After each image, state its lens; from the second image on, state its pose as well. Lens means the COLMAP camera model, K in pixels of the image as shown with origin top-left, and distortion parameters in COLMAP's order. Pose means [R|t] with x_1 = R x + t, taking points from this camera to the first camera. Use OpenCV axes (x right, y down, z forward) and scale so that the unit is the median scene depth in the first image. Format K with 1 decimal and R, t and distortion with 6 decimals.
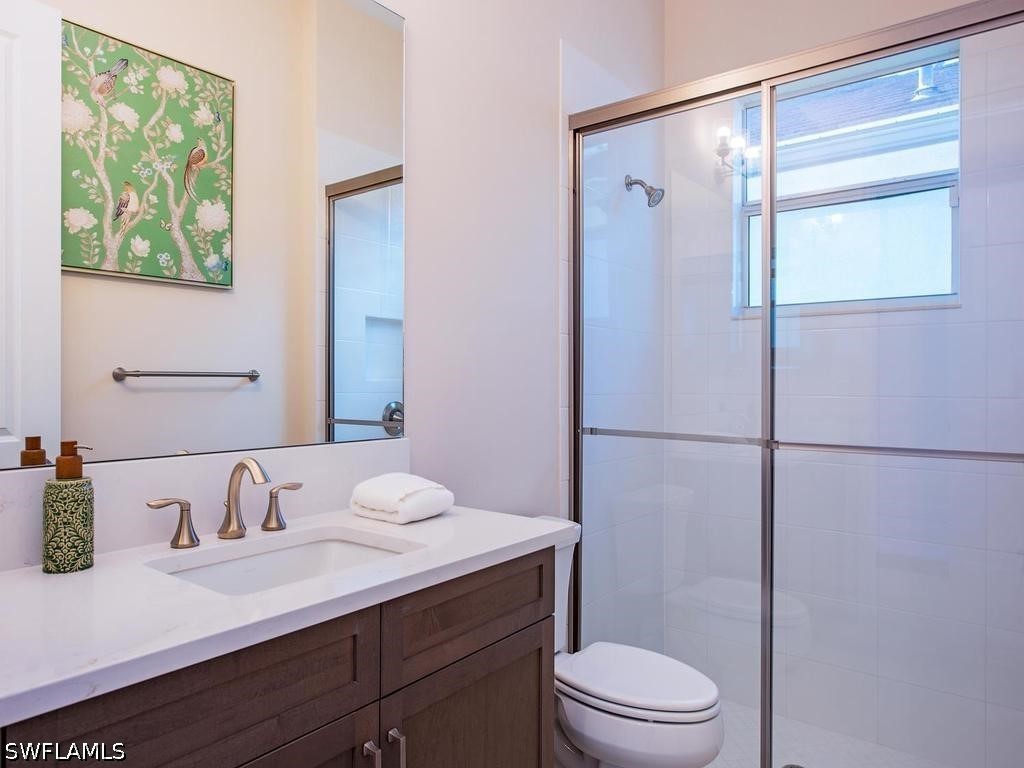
lens RADIAL K [[695.7, 0, 512.0], [0, 695.7, 384.0], [0, 0, 1]] dist [0.001095, 0.000187]
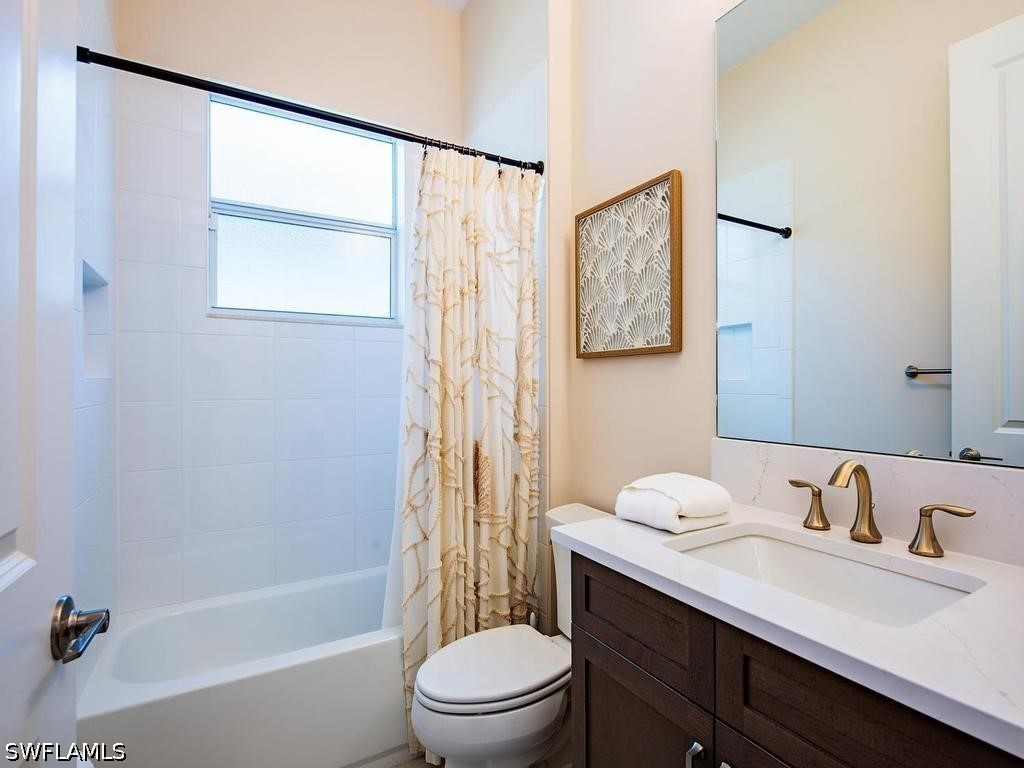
lens RADIAL K [[527.7, 0, 512.0], [0, 527.7, 384.0], [0, 0, 1]] dist [0.000941, 0.000274]
pose [[-0.393850, 0.006193, -0.919154, 0.440967], [0.003287, 0.999980, 0.005329, -0.002508], [0.919169, -0.000922, -0.393863, 0.795788]]
